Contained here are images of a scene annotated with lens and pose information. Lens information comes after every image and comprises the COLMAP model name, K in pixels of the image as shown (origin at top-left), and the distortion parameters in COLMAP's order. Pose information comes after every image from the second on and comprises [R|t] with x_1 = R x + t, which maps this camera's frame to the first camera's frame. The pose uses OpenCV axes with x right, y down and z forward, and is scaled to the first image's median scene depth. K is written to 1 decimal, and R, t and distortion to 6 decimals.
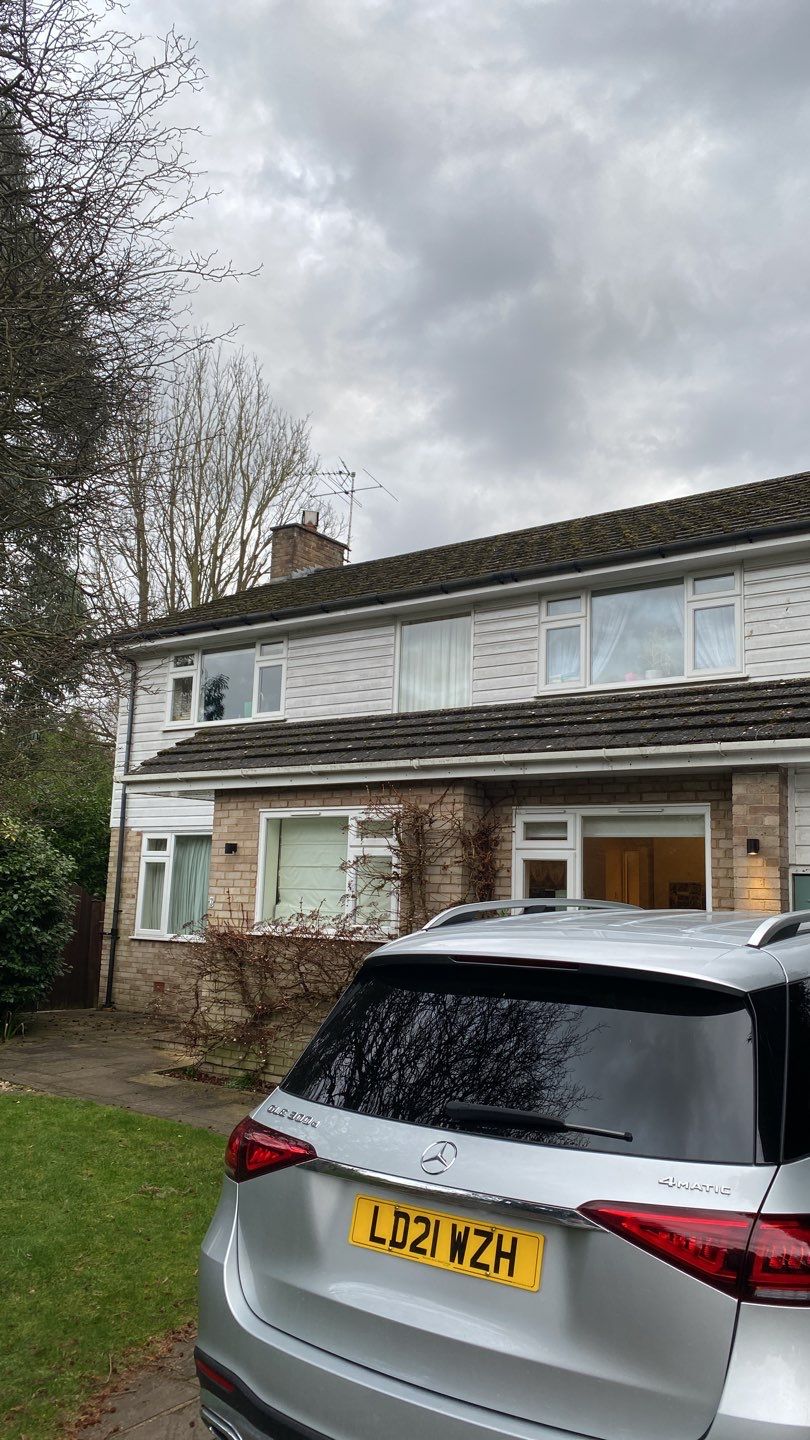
lens RADIAL K [[1093.8, 0, 420.6], [0, 1093.8, 700.9], [0, 0, 1]] dist [0.078293, -0.076716]
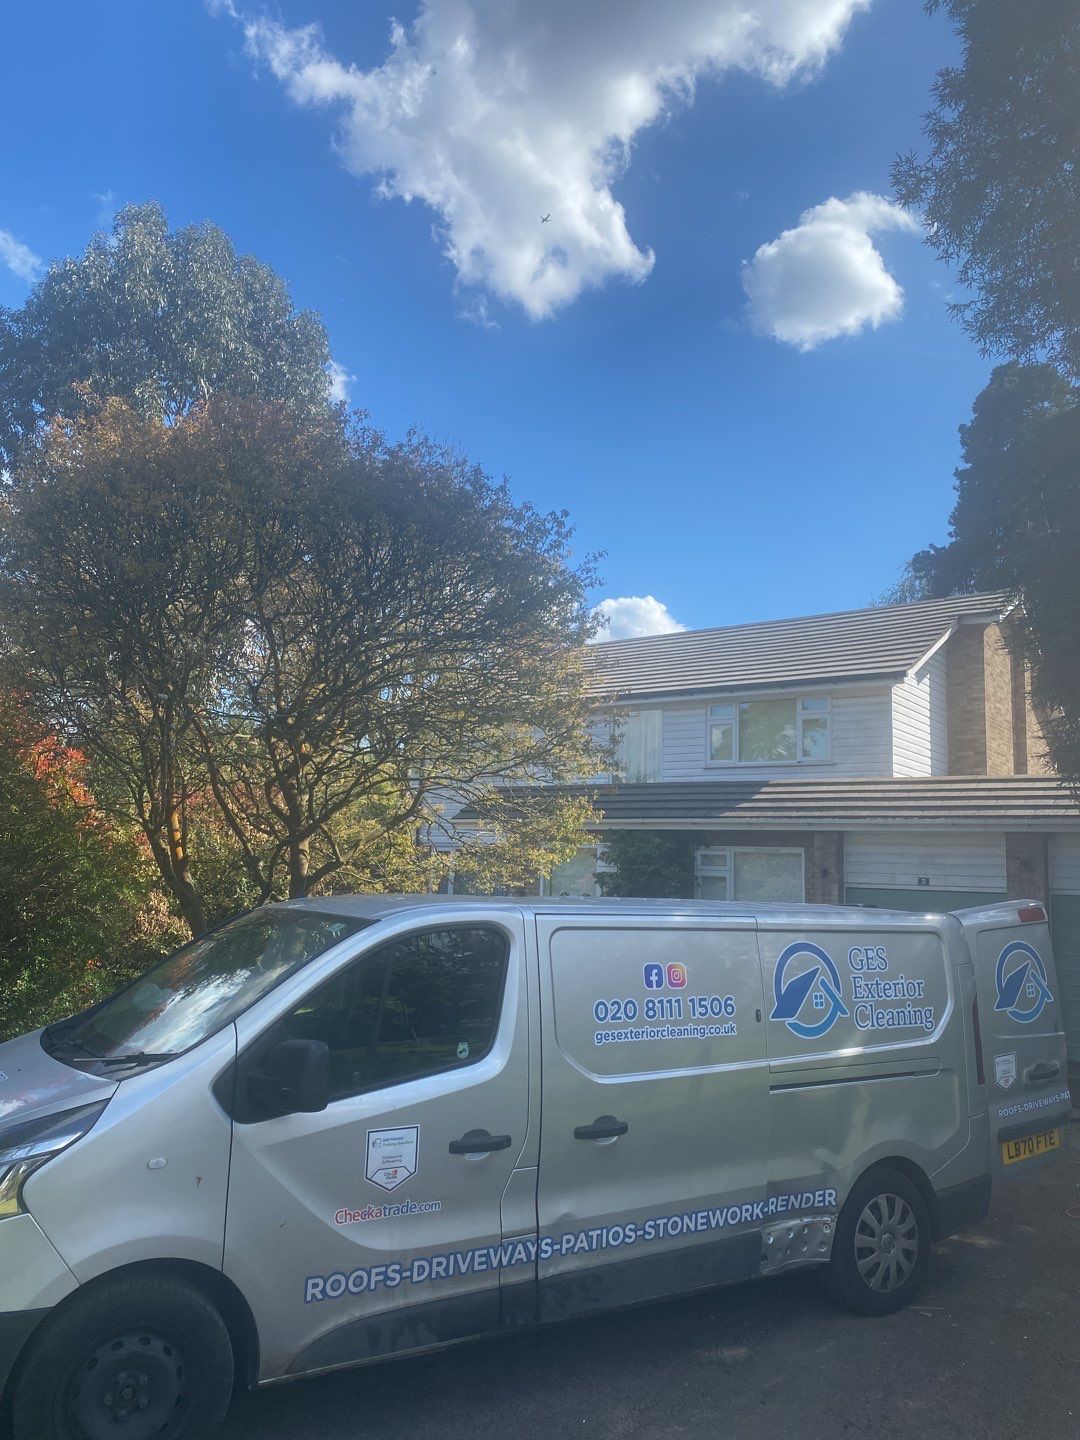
lens RADIAL K [[1033.8, 0, 540.0], [0, 1033.8, 720.0], [0, 0, 1]] dist [0.006447, -0.005314]
pose [[0.999014, -0.000293, -0.044405, -0.082613], [0.001321, 0.999732, 0.023115, -0.132460], [0.044387, -0.023151, 0.998746, -0.609305]]
